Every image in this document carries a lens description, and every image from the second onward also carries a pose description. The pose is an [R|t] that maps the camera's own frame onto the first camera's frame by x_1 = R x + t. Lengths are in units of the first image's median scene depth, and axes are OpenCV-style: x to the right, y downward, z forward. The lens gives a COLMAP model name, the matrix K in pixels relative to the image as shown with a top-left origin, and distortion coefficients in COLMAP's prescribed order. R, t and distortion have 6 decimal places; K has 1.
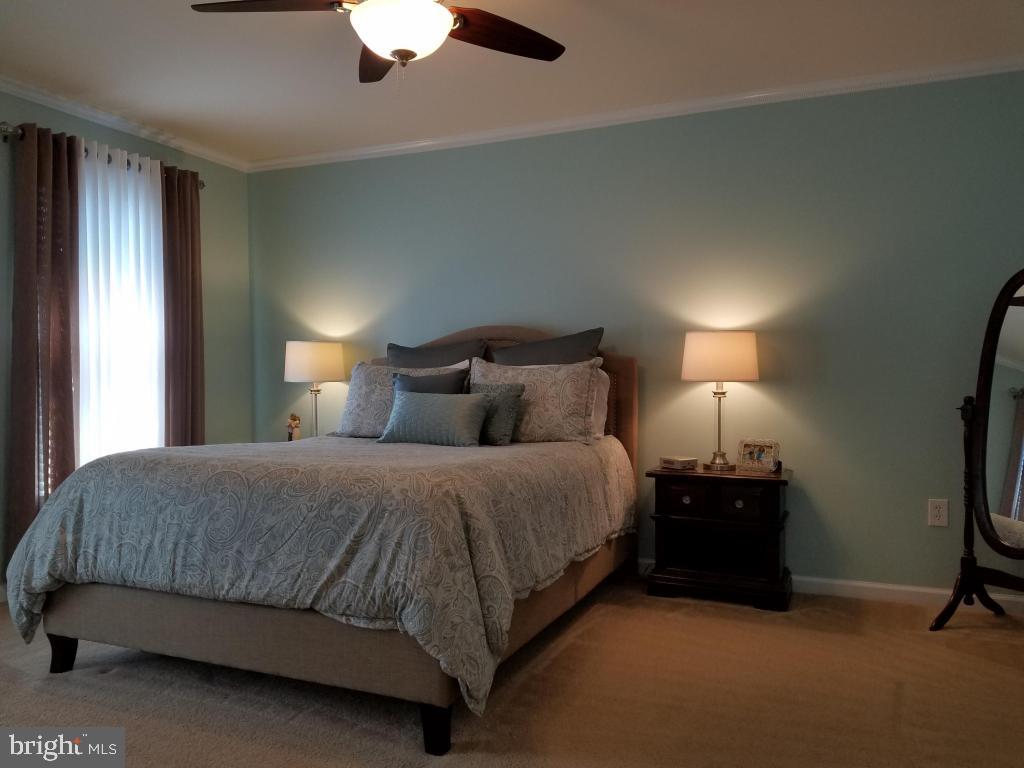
lens RADIAL K [[784.2, 0, 512.0], [0, 784.2, 384.0], [0, 0, 1]] dist [0.261586, -0.477590]
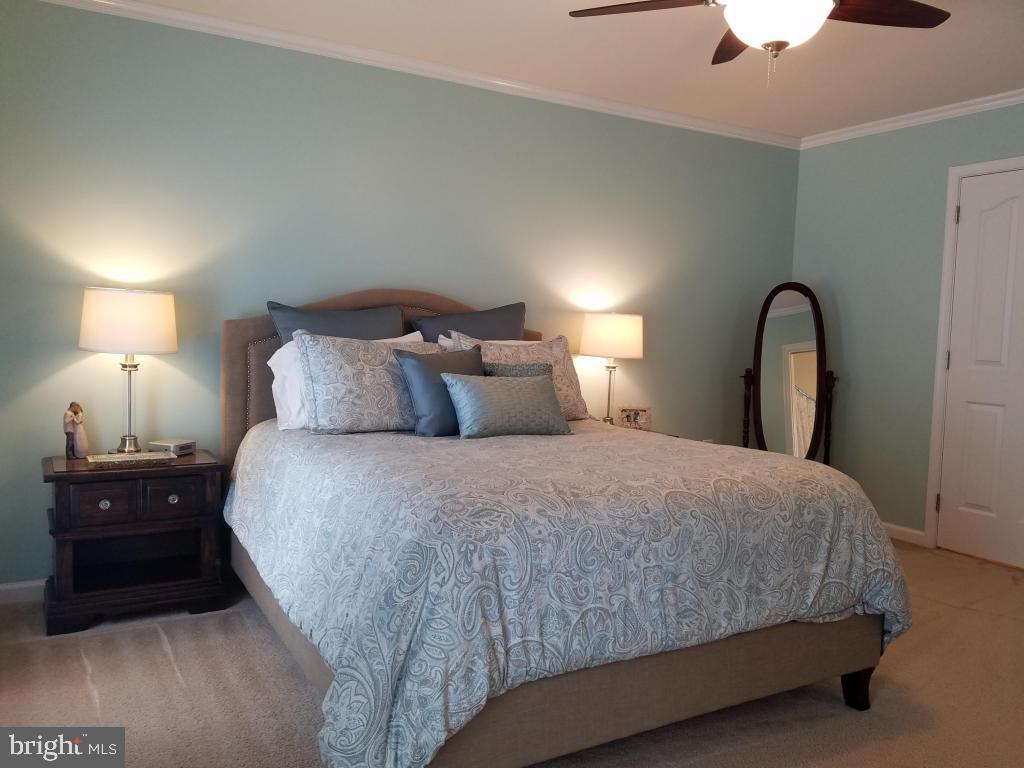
lens RADIAL K [[784.2, 0, 512.0], [0, 784.2, 384.0], [0, 0, 1]] dist [0.261586, -0.477590]
pose [[0.572154, -0.038977, 0.819220, -1.122443], [-0.026752, 0.997452, 0.066141, -0.053258], [-0.819710, -0.059759, 0.569653, 0.675183]]
